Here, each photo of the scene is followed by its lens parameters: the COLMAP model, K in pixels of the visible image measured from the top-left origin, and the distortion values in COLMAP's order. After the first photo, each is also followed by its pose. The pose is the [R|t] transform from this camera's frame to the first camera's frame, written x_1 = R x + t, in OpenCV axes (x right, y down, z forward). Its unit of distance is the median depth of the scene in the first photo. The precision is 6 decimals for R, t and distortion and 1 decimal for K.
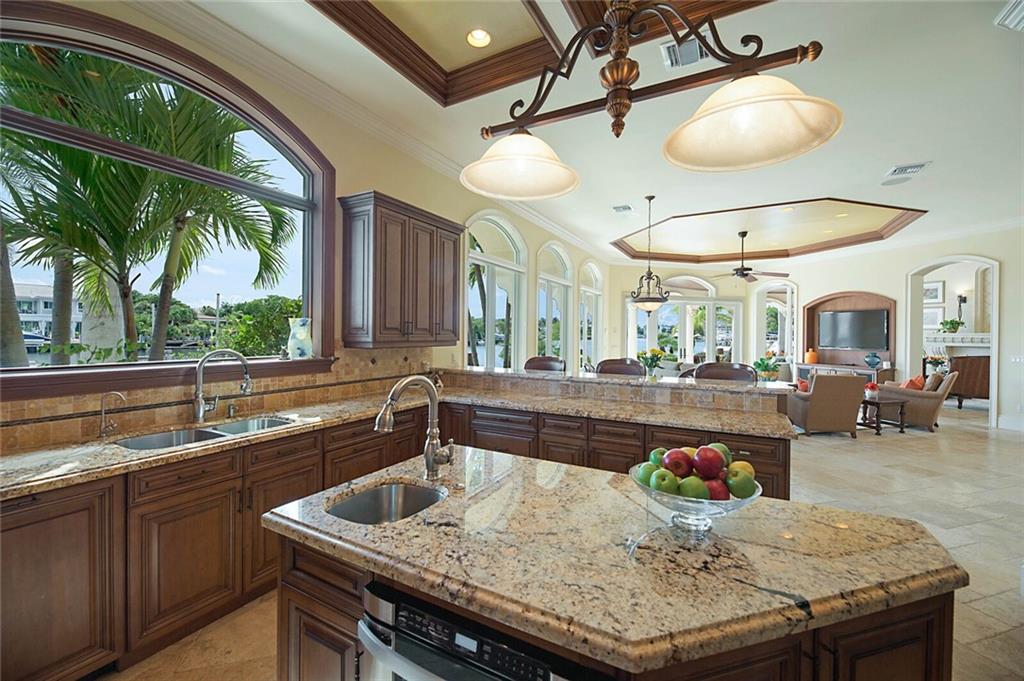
lens RADIAL K [[411.8, 0, 511.0], [0, 411.8, 336.5], [0, 0, 1]] dist [-0.001337, -0.001926]
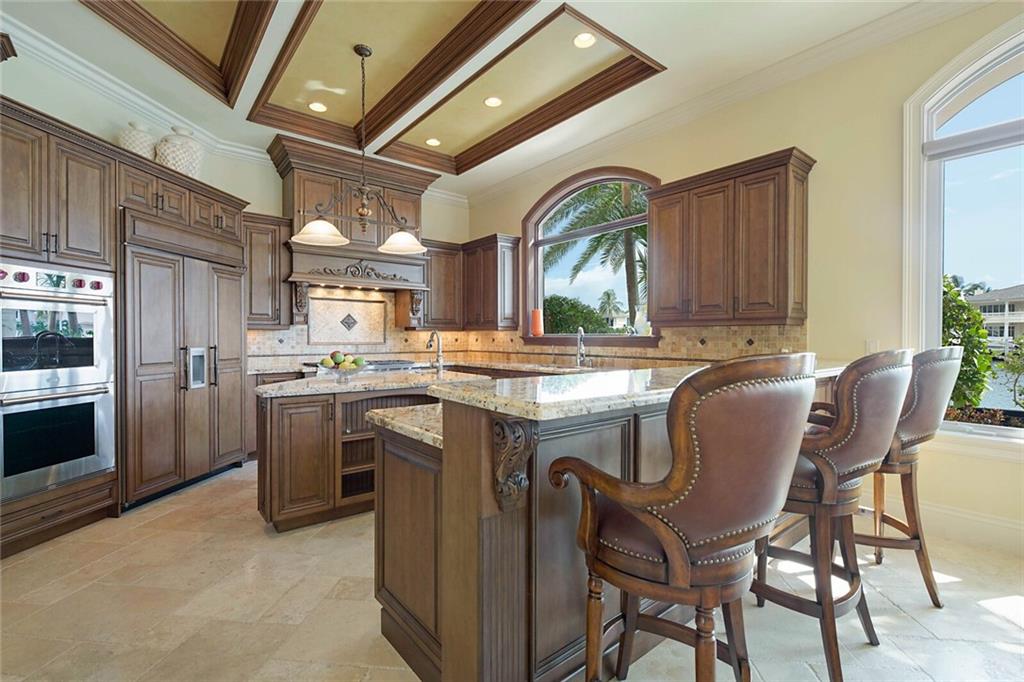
lens RADIAL K [[458.4, 0, 507.1], [0, 458.4, 341.3], [0, 0, 1]] dist [0.001777, 0.000666]
pose [[-0.382450, -0.000050, -0.923976, 1.097376], [-0.009223, 0.999950, 0.003764, 0.075310], [0.923930, 0.009961, -0.382432, 1.249958]]
